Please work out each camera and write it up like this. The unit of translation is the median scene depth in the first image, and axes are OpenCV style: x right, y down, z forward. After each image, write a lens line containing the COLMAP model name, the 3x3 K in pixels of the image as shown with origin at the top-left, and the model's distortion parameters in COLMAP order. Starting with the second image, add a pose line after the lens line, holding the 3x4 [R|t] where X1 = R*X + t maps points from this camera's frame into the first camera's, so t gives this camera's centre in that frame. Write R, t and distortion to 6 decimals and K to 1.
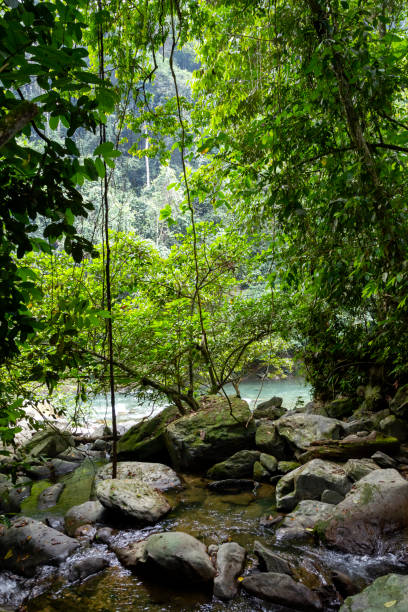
lens RADIAL K [[465.1, 0, 203.8], [0, 465.1, 305.2], [0, 0, 1]] dist [-0.088473, 0.036547]
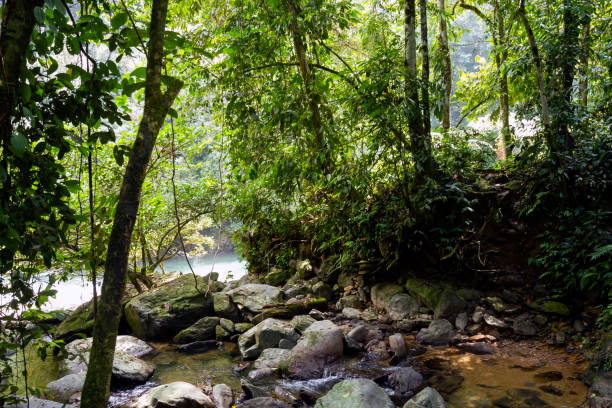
lens RADIAL K [[465.1, 0, 305.3], [0, 465.1, 204.7], [0, 0, 1]] dist [-0.088473, 0.036547]
pose [[0.910831, 0.010597, 0.412643, -0.182981], [-0.030687, 0.998642, 0.042090, -0.031545], [-0.411637, -0.051000, 0.909920, -0.174529]]
